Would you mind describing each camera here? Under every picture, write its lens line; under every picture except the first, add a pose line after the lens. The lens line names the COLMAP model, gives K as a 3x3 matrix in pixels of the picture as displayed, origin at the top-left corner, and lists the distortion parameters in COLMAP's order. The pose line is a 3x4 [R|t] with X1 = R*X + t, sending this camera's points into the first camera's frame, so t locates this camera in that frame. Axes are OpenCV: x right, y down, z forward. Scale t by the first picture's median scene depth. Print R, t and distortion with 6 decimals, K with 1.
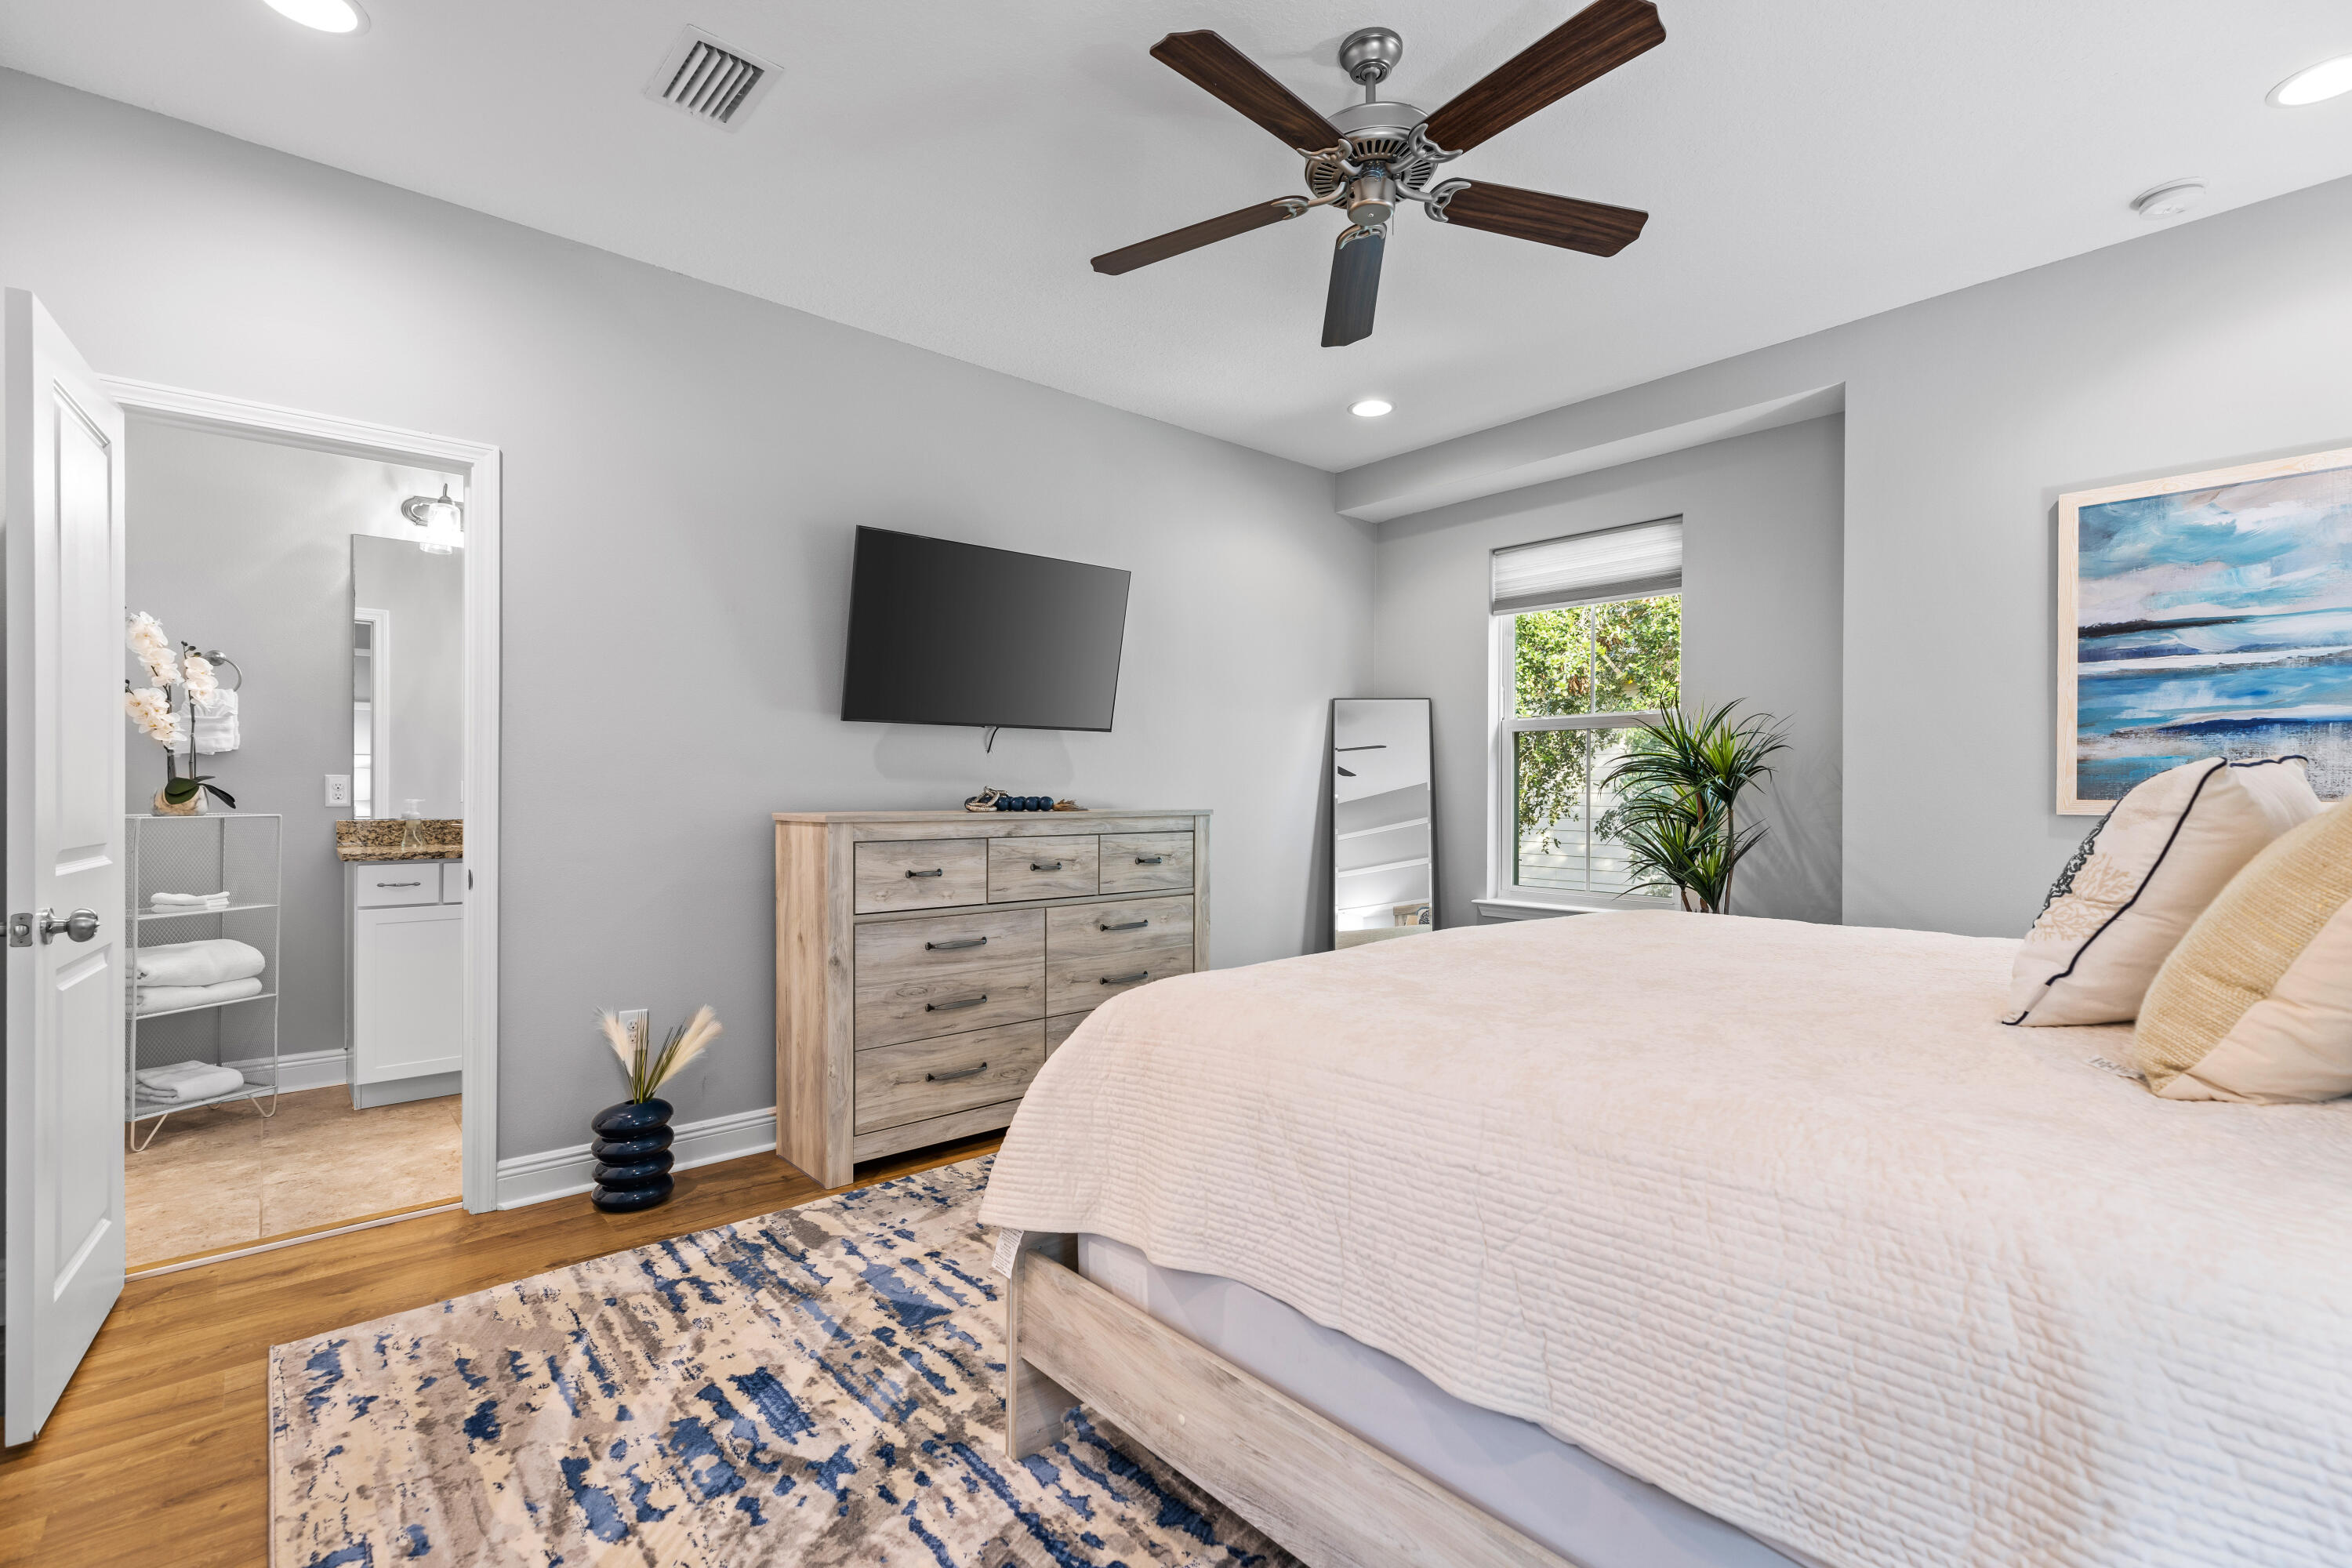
lens RADIAL K [[1079.0, 0, 1177.3], [0, 1079.0, 791.5], [0, 0, 1]] dist [0.000471, -0.000148]
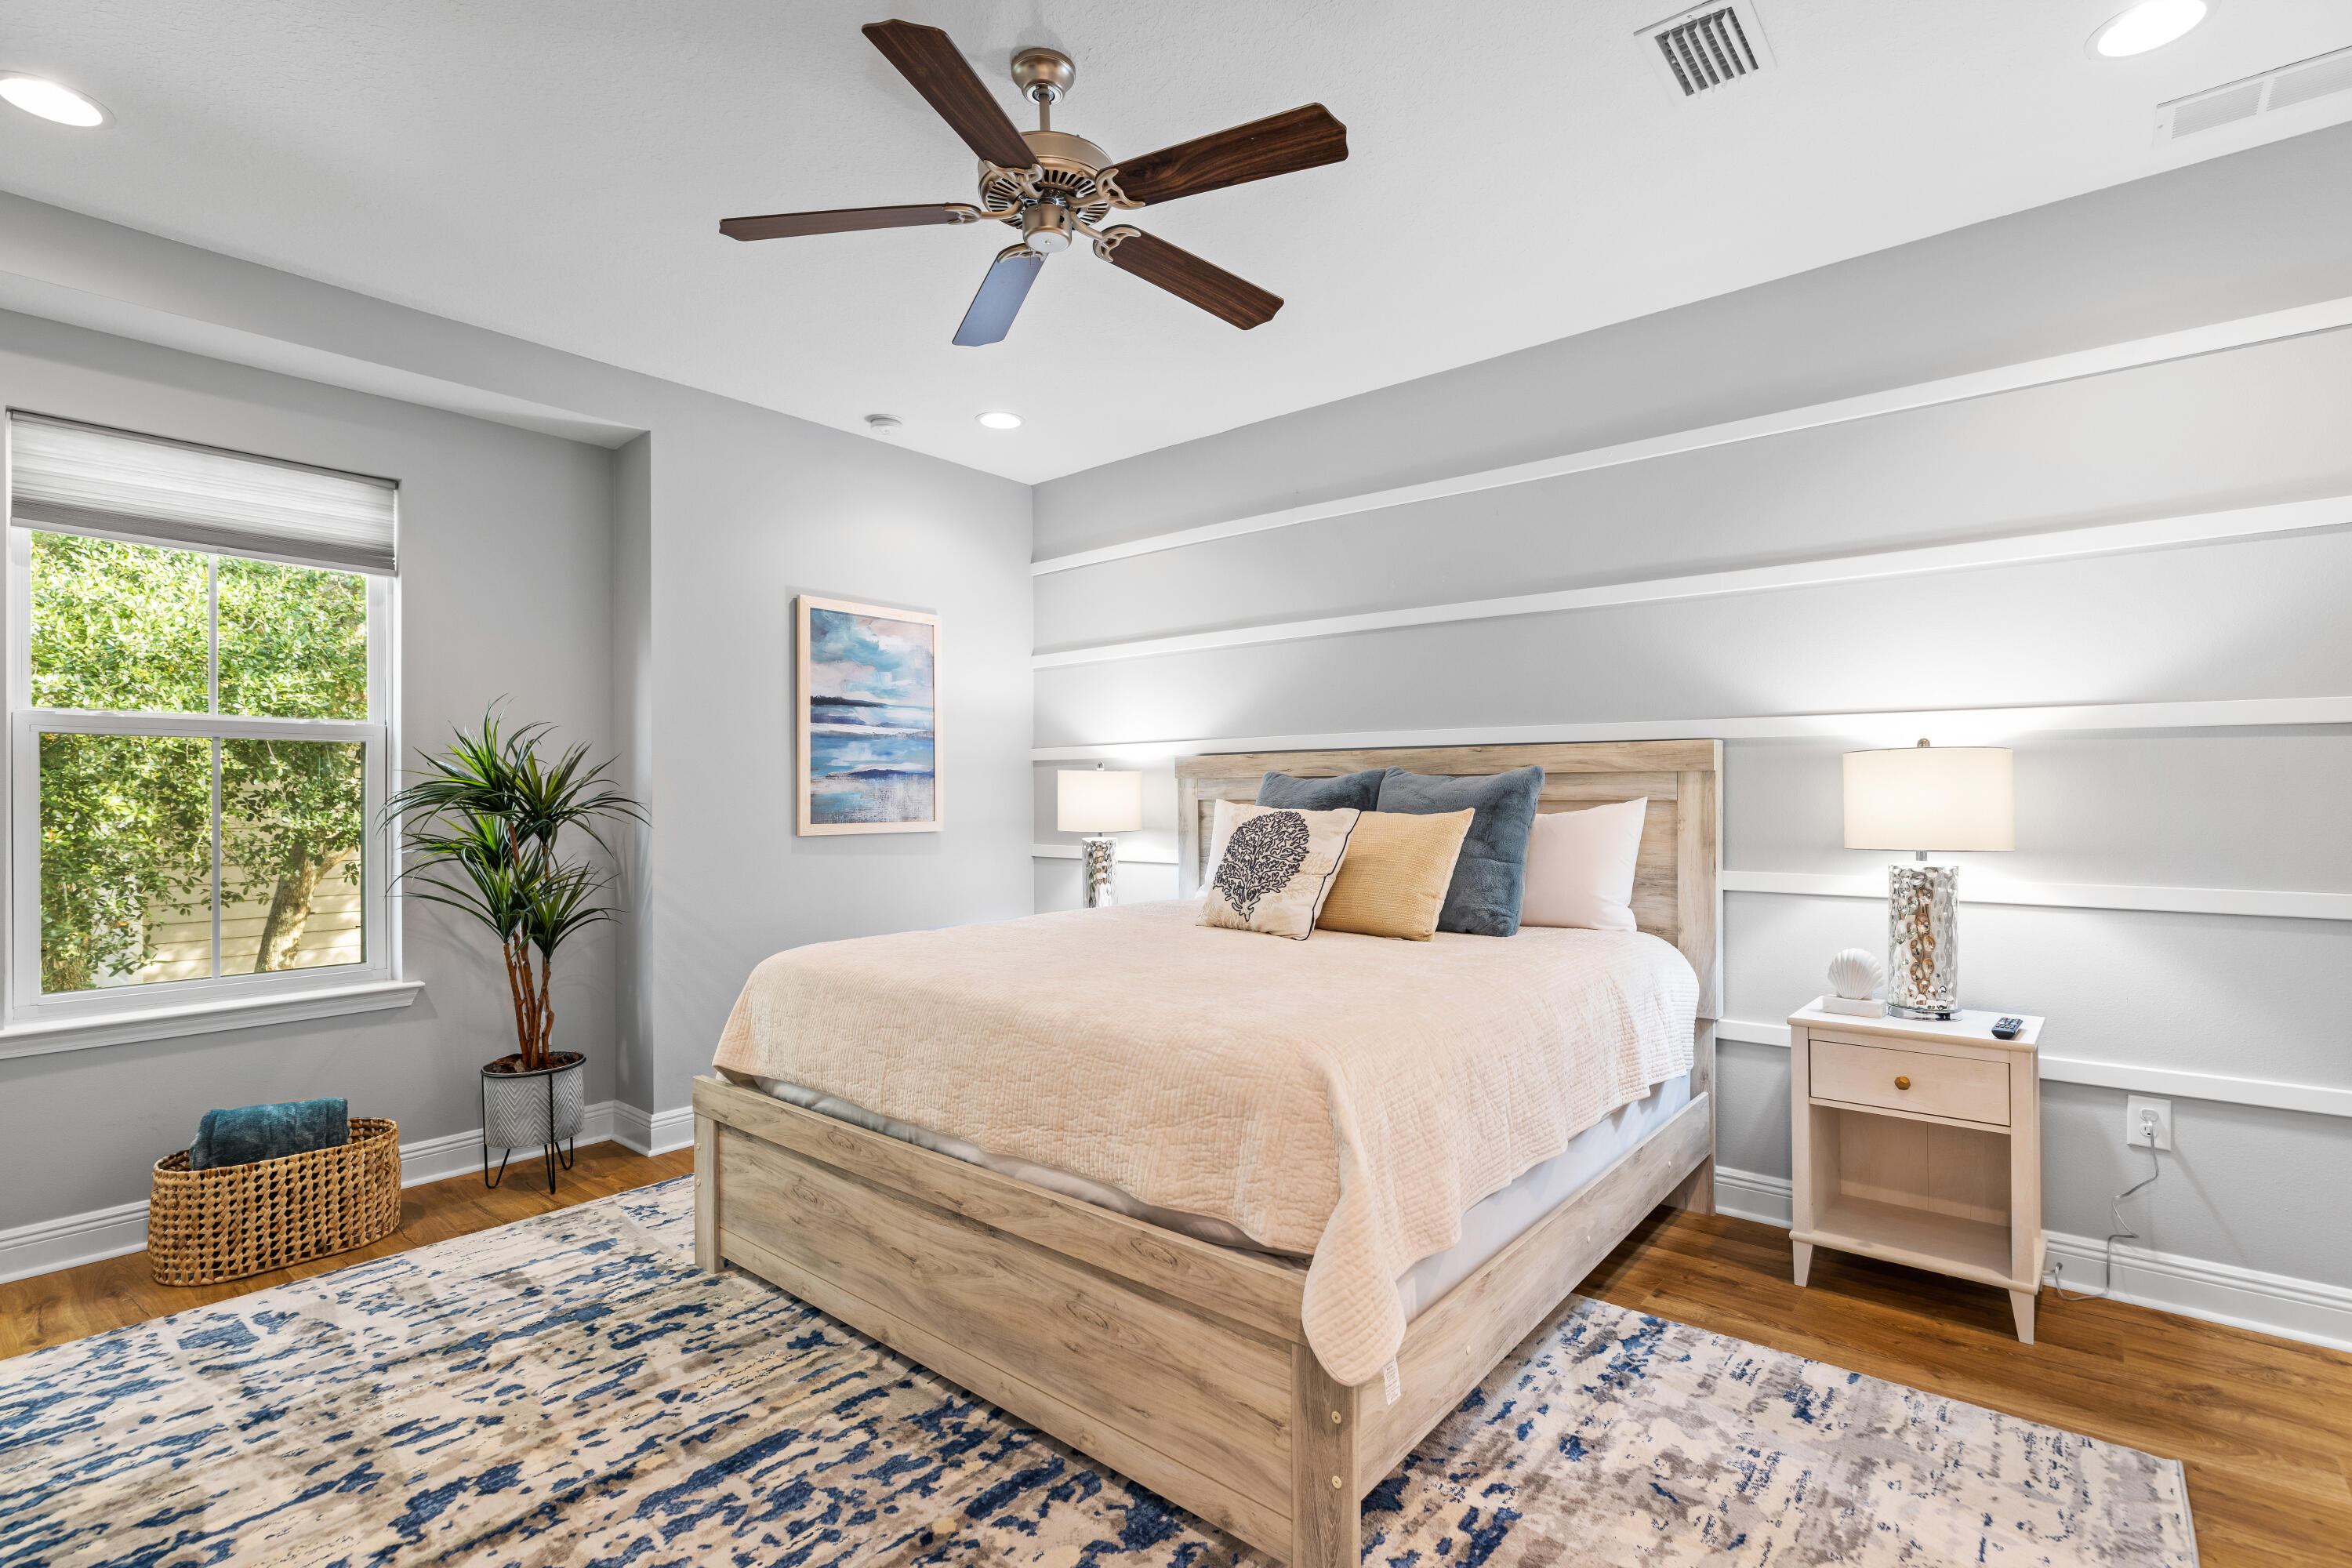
lens RADIAL K [[1099.7, 0, 1177.3], [0, 1099.7, 781.8], [0, 0, 1]] dist [-0.003850, -0.000071]
pose [[-0.160148, 0.018018, 0.986929, -0.620676], [0.009451, 0.999816, -0.016719, -0.018409], [-0.987048, 0.006650, -0.160289, 0.801465]]
